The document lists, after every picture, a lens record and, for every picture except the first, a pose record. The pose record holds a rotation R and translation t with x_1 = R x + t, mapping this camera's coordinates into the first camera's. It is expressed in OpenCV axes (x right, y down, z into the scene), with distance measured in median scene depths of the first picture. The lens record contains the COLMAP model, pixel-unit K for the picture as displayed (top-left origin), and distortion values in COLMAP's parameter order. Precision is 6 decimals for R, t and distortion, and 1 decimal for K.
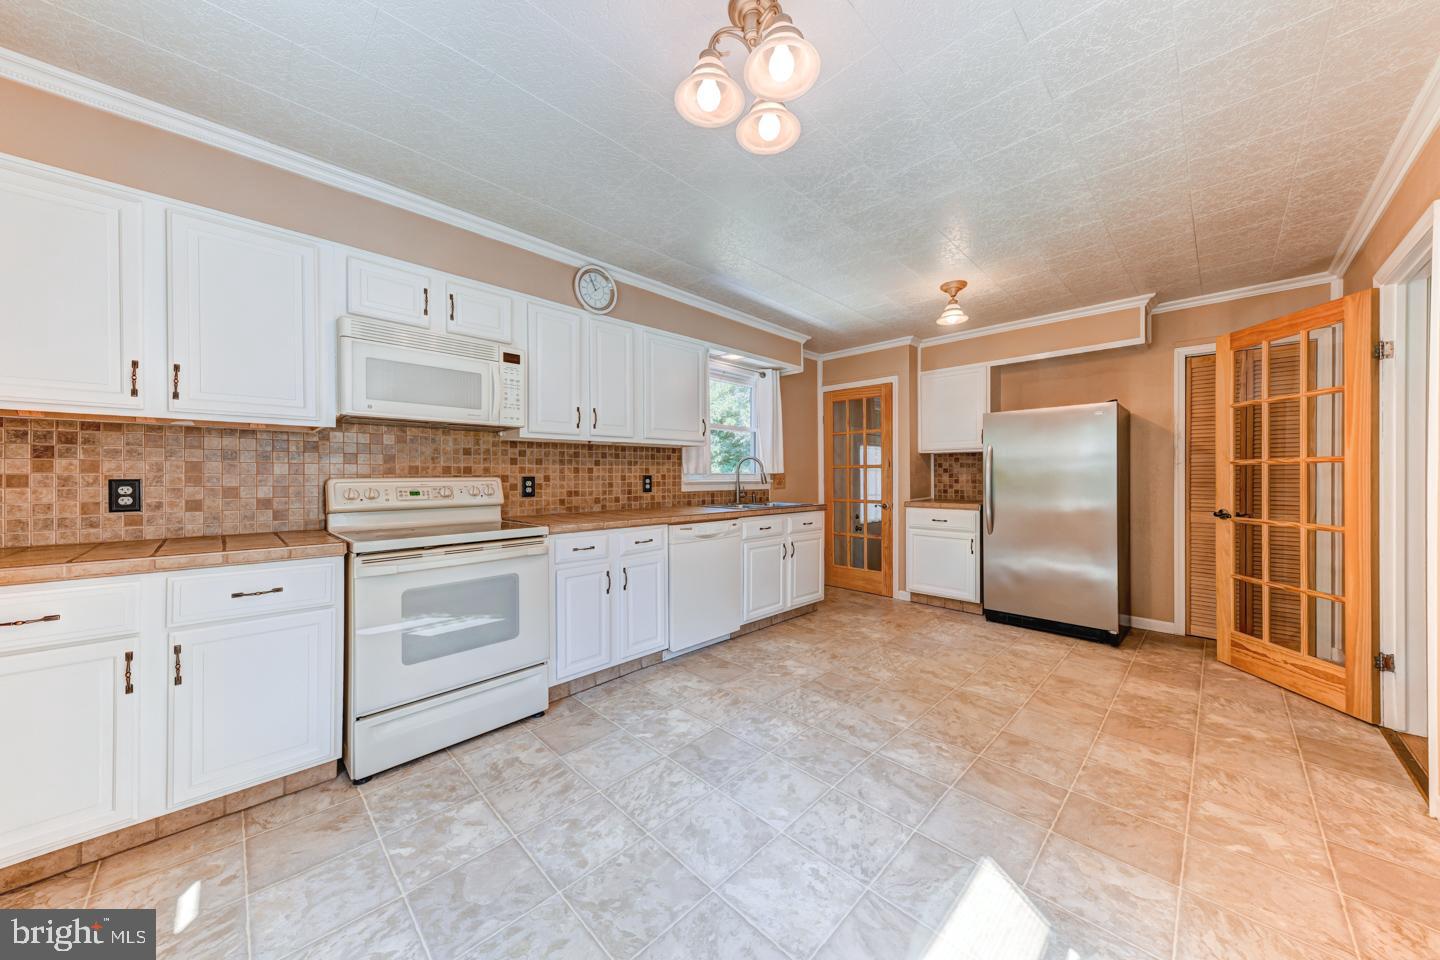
lens RADIAL K [[472.5, 0, 720.0], [0, 472.5, 476.2], [0, 0, 1]] dist [0.020000, -0.000143]
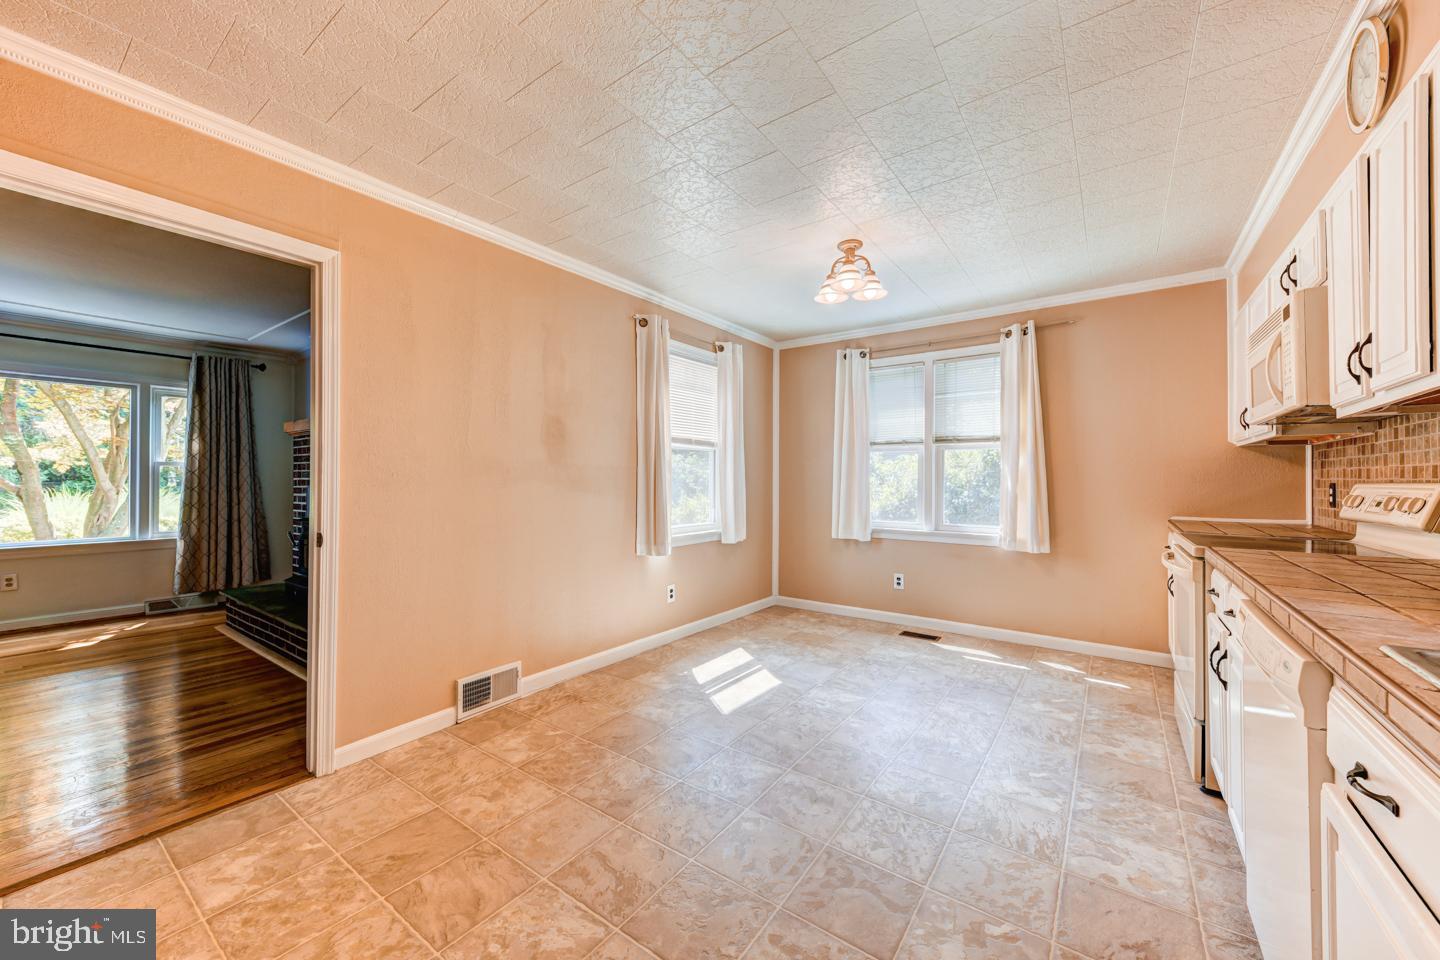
lens RADIAL K [[551.7, 0, 720.4], [0, 551.7, 476.1], [0, 0, 1]] dist [0.016093, -0.000778]
pose [[-0.984973, -0.001885, -0.172696, 0.476935], [-0.000768, 0.999978, -0.006535, -0.000559], [0.172705, -0.006305, -0.984953, 1.521218]]
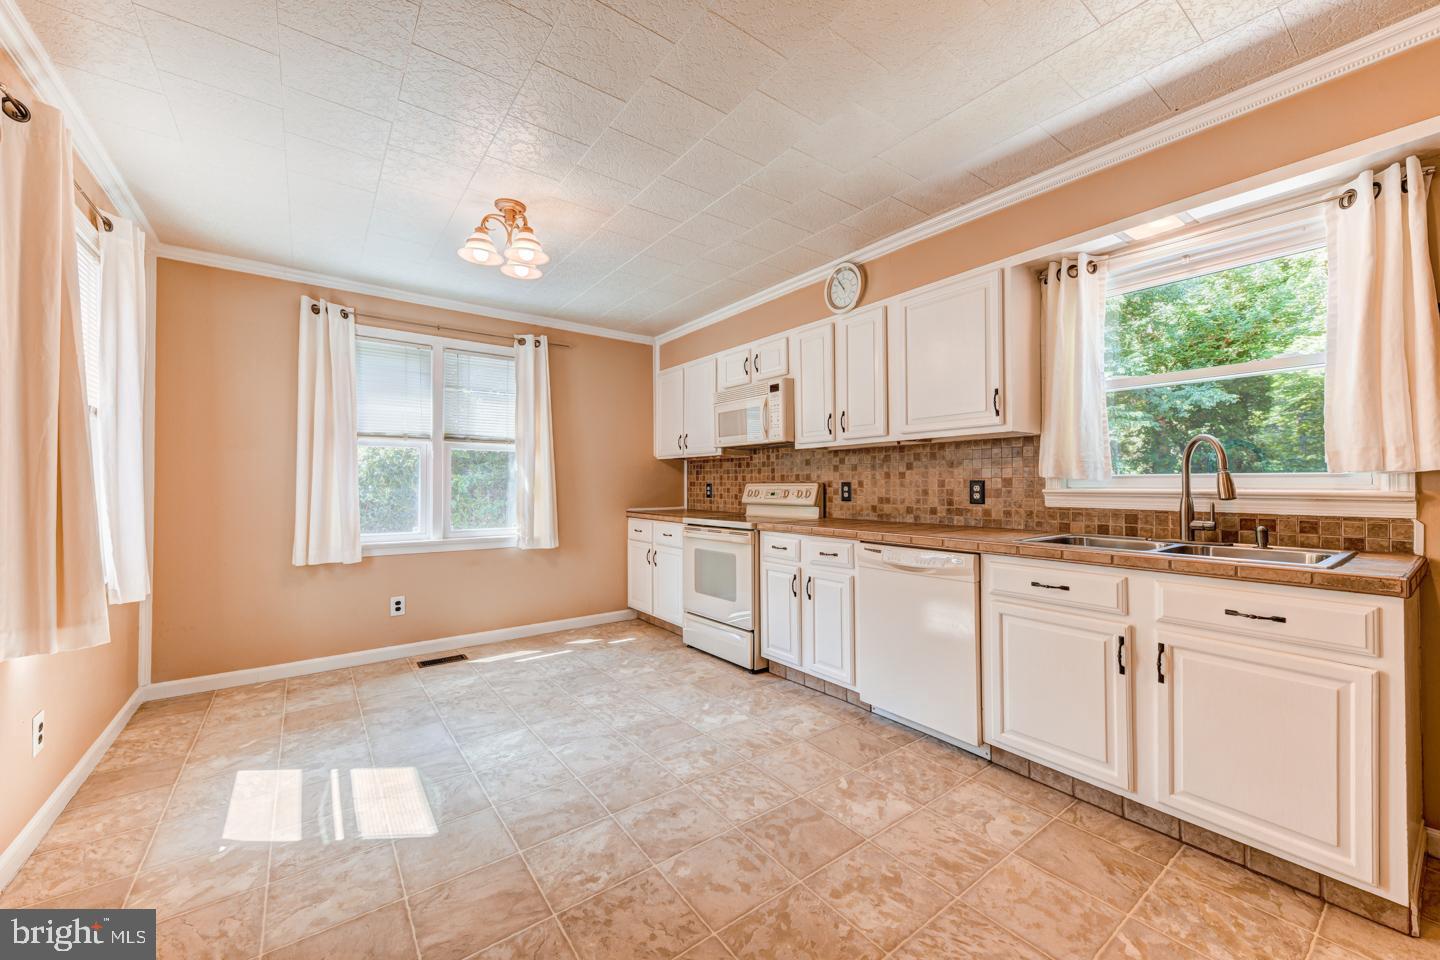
lens RADIAL K [[551.7, 0, 744.8], [0, 551.7, 477.2], [0, 0, 1]] dist [0.016093, -0.000778]
pose [[-0.099466, -0.010205, -0.994989, 0.927504], [0.000507, 0.999947, -0.010307, 0.002736], [0.995041, -0.001529, -0.099455, 0.973125]]
